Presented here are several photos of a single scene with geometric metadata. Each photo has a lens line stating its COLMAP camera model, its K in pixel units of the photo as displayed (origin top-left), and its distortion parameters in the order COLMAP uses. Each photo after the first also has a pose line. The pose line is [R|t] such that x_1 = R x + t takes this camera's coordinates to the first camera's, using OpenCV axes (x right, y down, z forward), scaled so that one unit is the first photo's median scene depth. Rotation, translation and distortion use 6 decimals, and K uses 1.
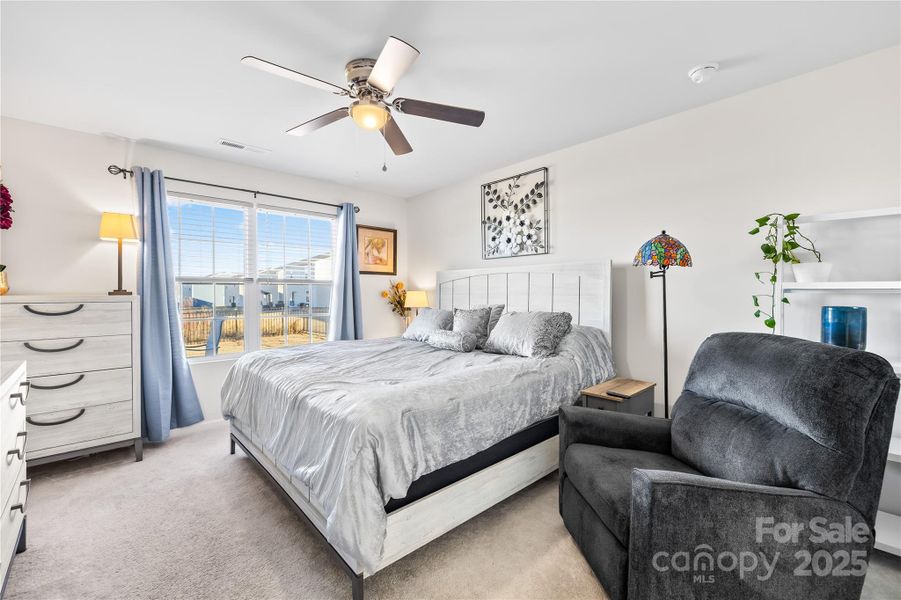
lens RADIAL K [[381.9, 0, 451.0], [0, 381.9, 298.2], [0, 0, 1]] dist [-0.004400, 0.000850]
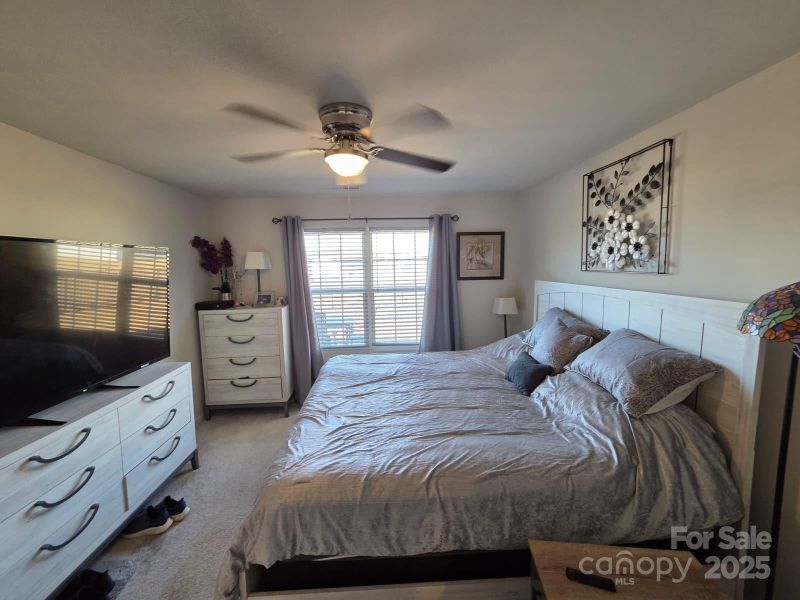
lens RADIAL K [[327.6, 0, 400.5], [0, 327.6, 296.2], [0, 0, 1]] dist [0.001772, 0.000045]
pose [[0.765362, 0.054254, -0.641309, 0.254152], [0.008429, 0.995510, 0.094279, -0.127433], [0.643544, -0.077563, 0.761469, 0.255662]]
